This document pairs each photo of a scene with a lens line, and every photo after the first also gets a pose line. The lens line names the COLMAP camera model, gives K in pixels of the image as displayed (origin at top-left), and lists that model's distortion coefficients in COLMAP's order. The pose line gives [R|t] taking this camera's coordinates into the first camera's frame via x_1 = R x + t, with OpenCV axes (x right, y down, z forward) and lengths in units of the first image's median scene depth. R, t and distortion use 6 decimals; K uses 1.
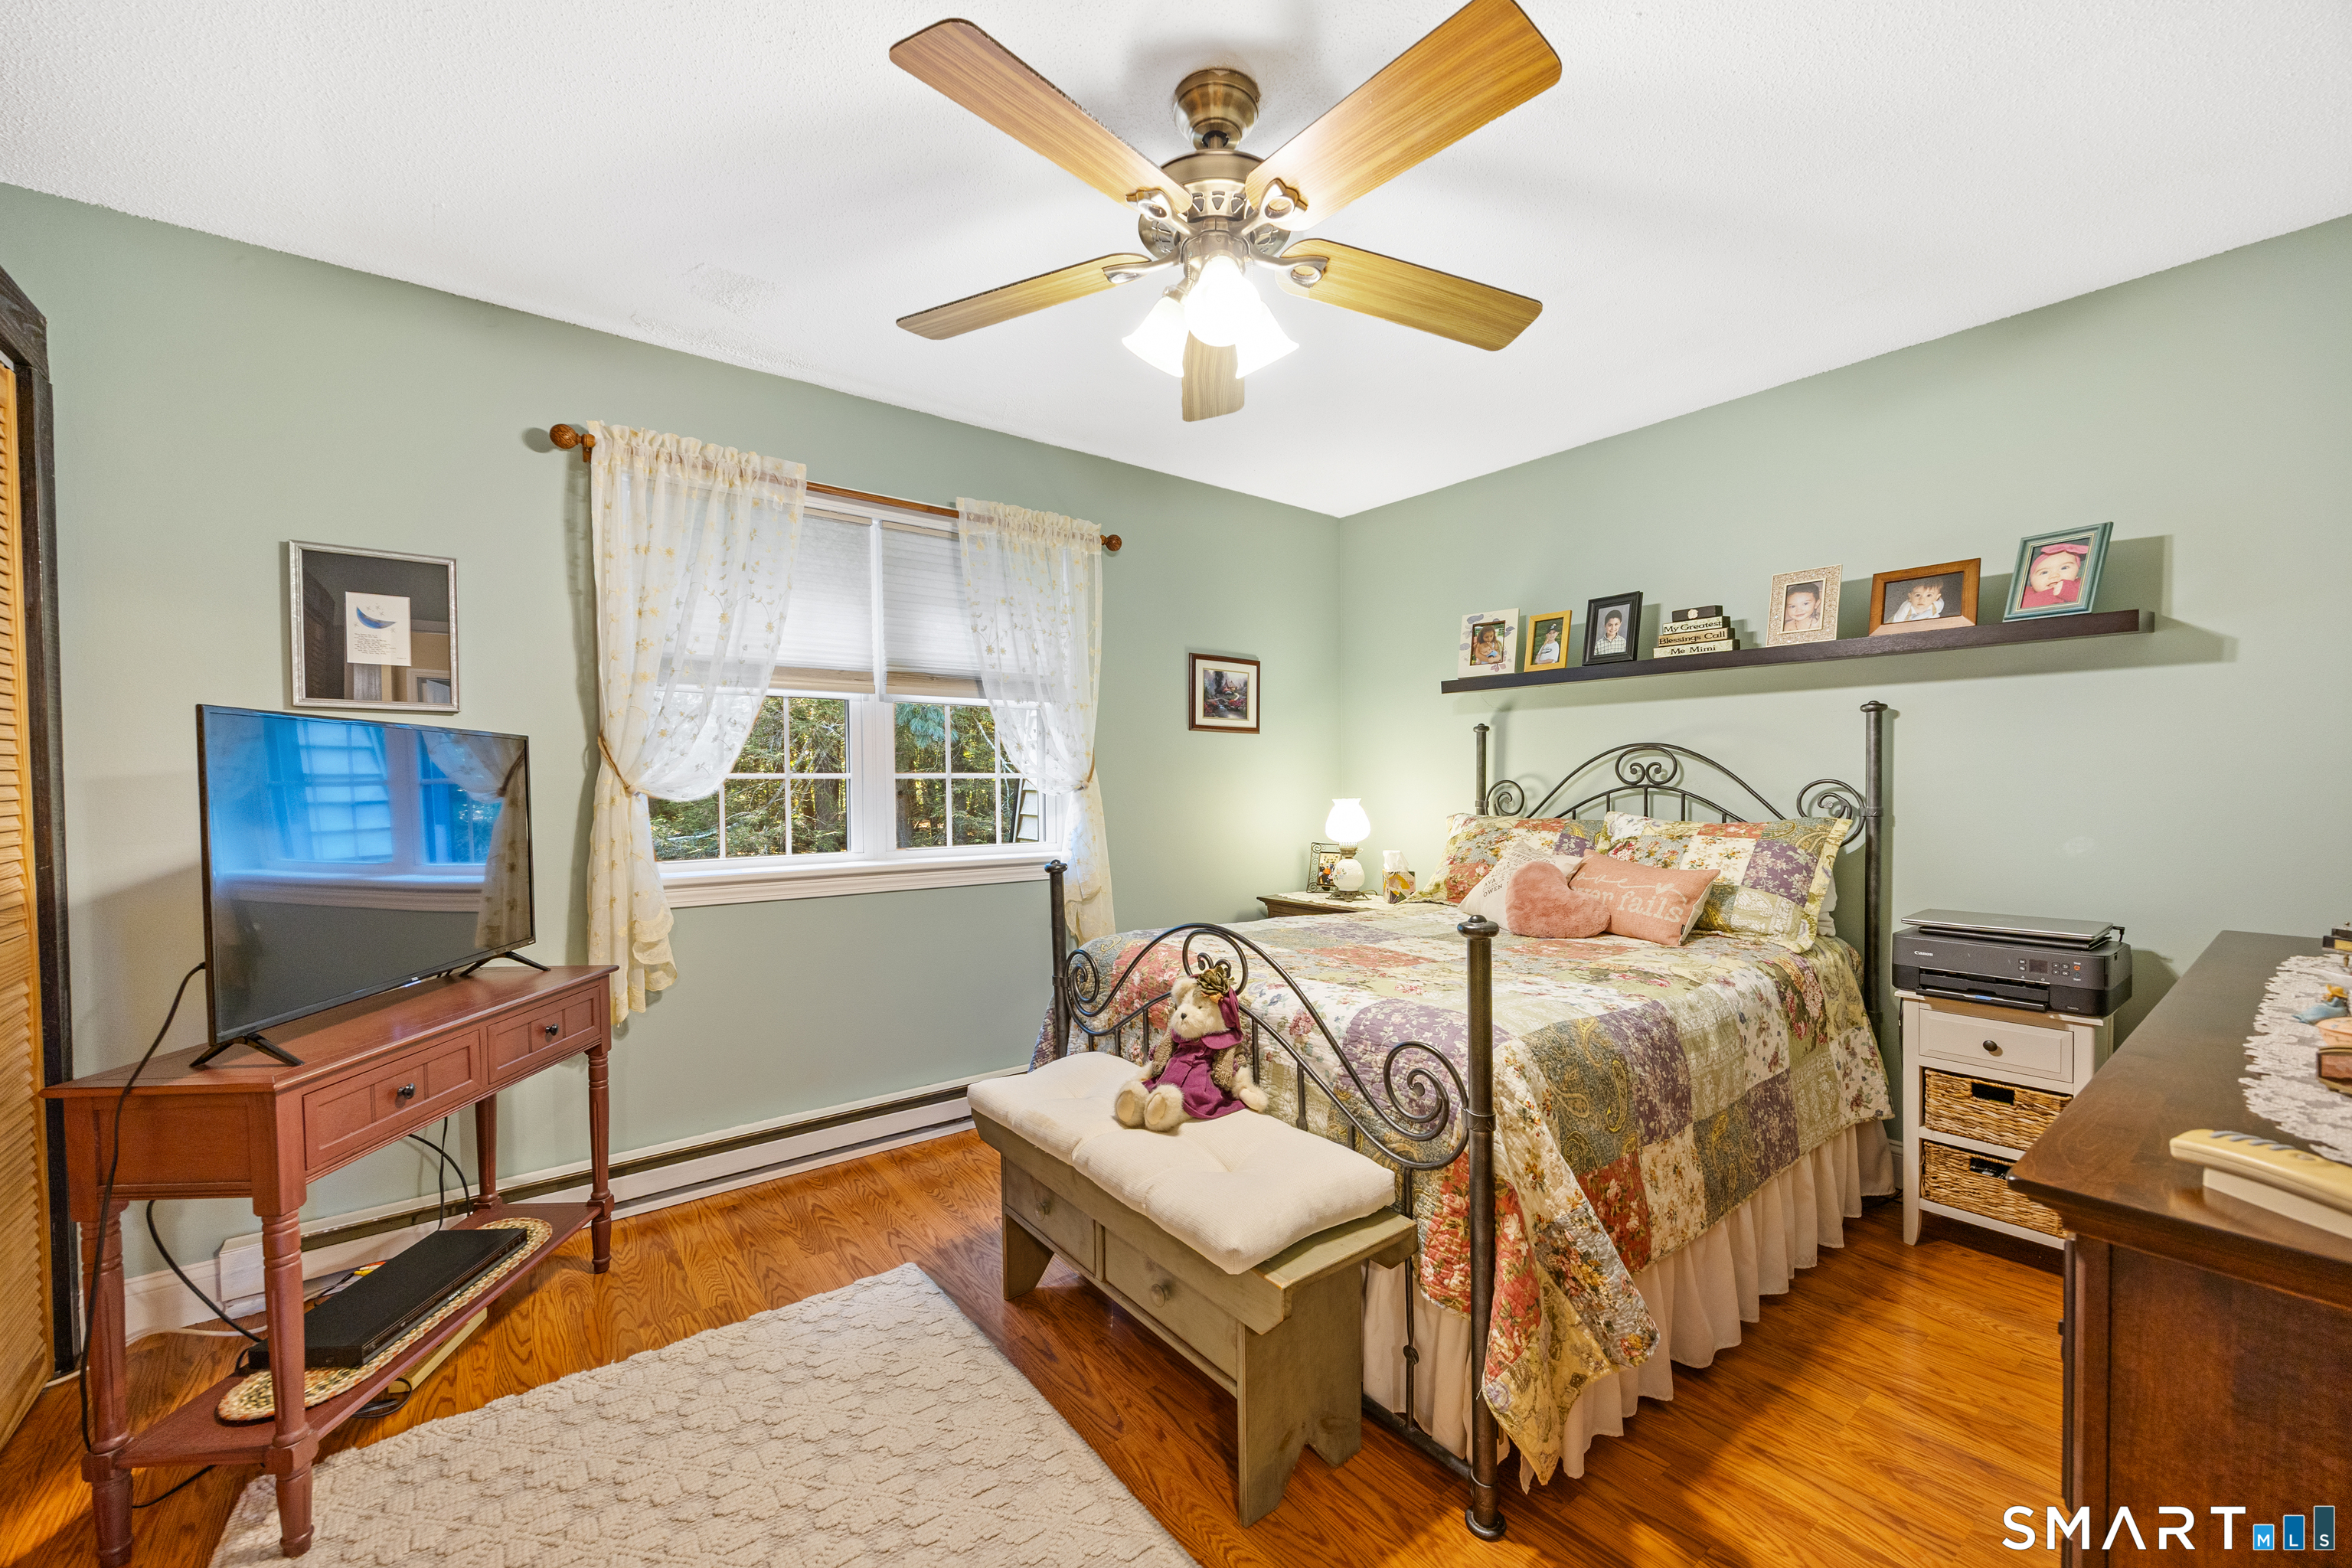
lens RADIAL K [[944.8, 0, 1210.6], [0, 944.8, 818.6], [0, 0, 1]] dist [-0.004007, 0.000499]
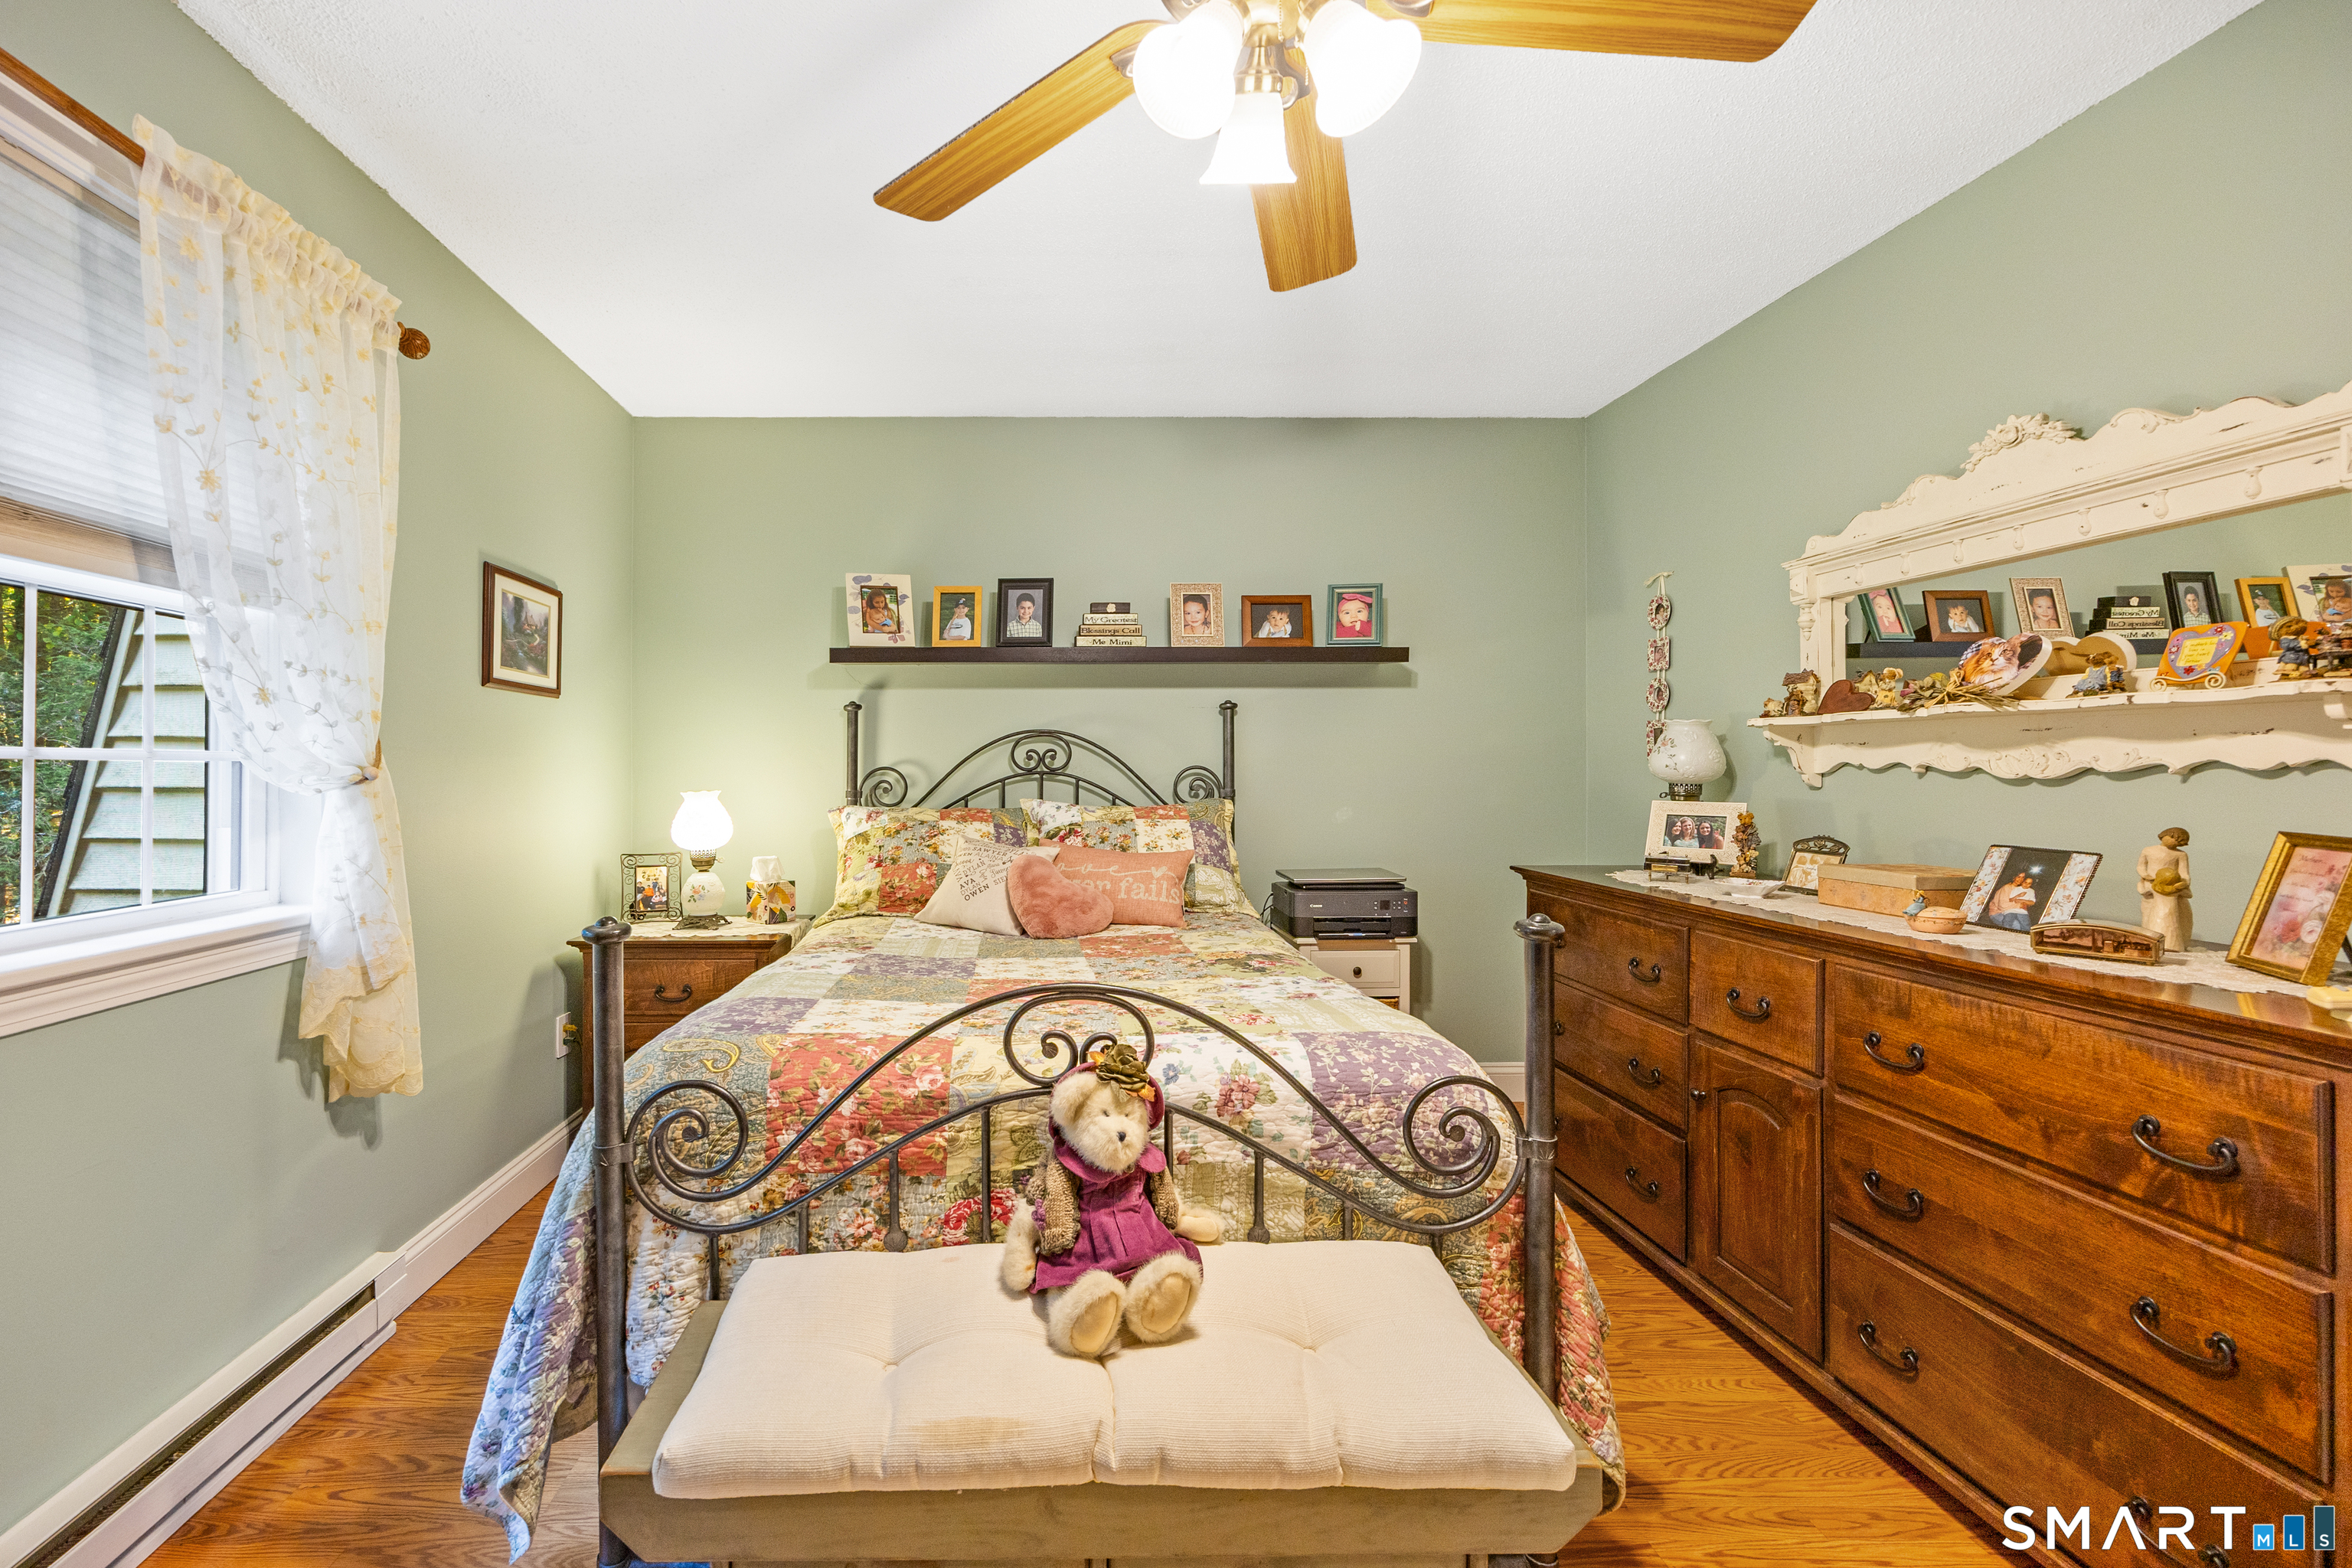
lens RADIAL K [[944.8, 0, 1040.9], [0, 944.8, 770.5], [0, 0, 1]] dist [-0.004007, 0.000499]
pose [[0.608749, -0.001922, 0.793361, -0.348637], [0.033394, 0.999173, -0.023203, -0.013843], [-0.792660, 0.040618, 0.608309, 0.405037]]
